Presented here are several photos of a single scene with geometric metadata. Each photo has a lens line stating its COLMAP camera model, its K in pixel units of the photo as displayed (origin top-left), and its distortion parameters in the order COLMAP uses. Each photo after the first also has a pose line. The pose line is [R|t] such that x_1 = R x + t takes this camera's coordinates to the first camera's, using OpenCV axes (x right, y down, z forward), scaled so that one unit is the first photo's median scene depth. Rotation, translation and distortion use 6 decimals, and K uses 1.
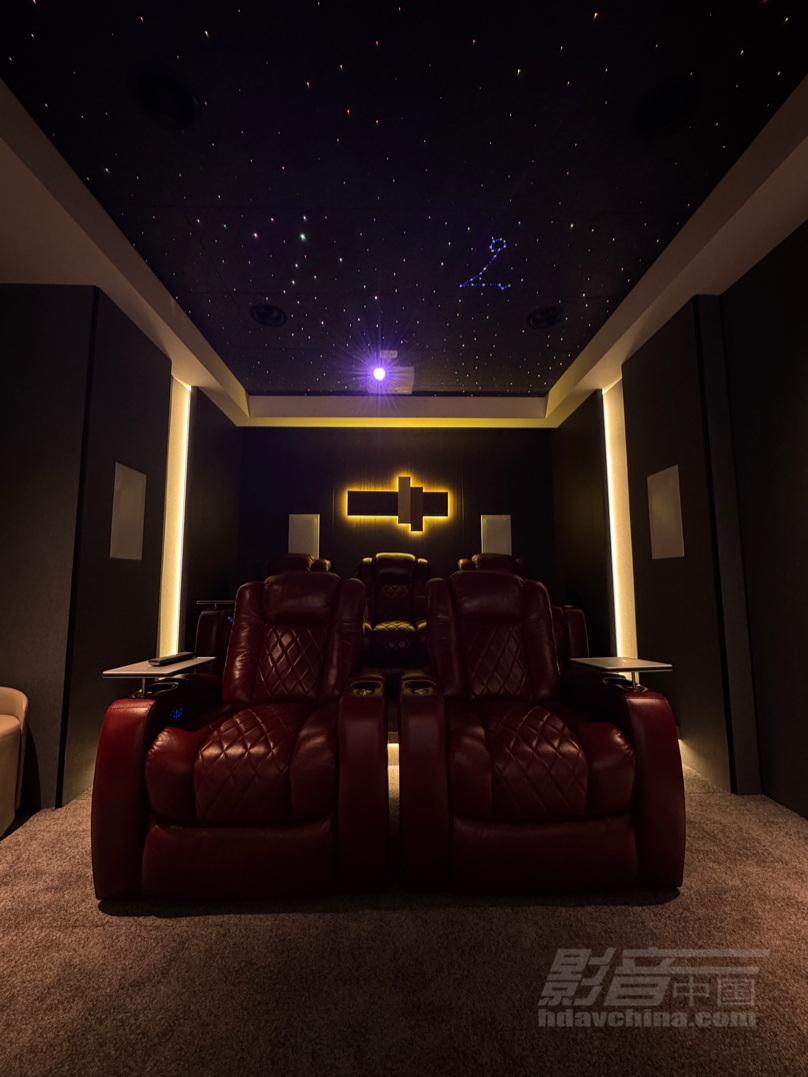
lens RADIAL K [[429.7, 0, 405.0], [0, 429.7, 536.5], [0, 0, 1]] dist [-0.003679, 0.000430]
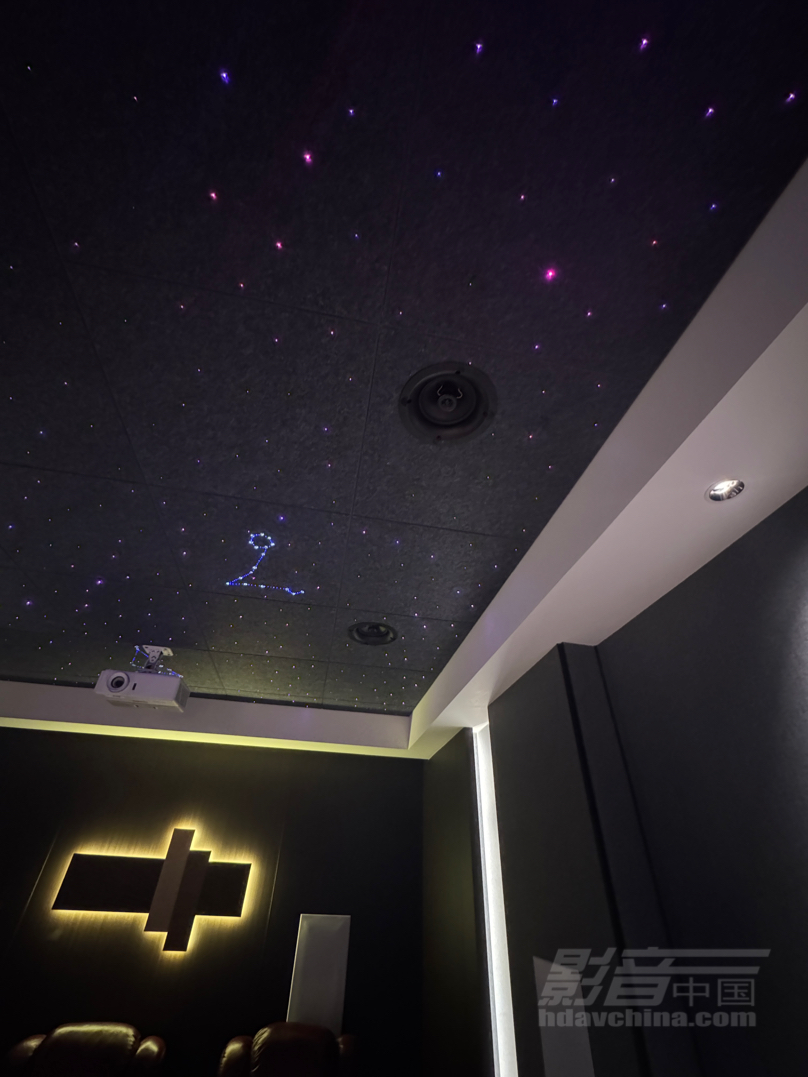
lens RADIAL K [[440.0, 0, 407.1], [0, 440.0, 538.5], [0, 0, 1]] dist [-0.002919, -0.000388]
pose [[0.984752, 0.129401, 0.116270, 0.198318], [-0.049410, 0.848881, -0.526270, -0.190299], [-0.166799, 0.512501, 0.842331, 0.221091]]
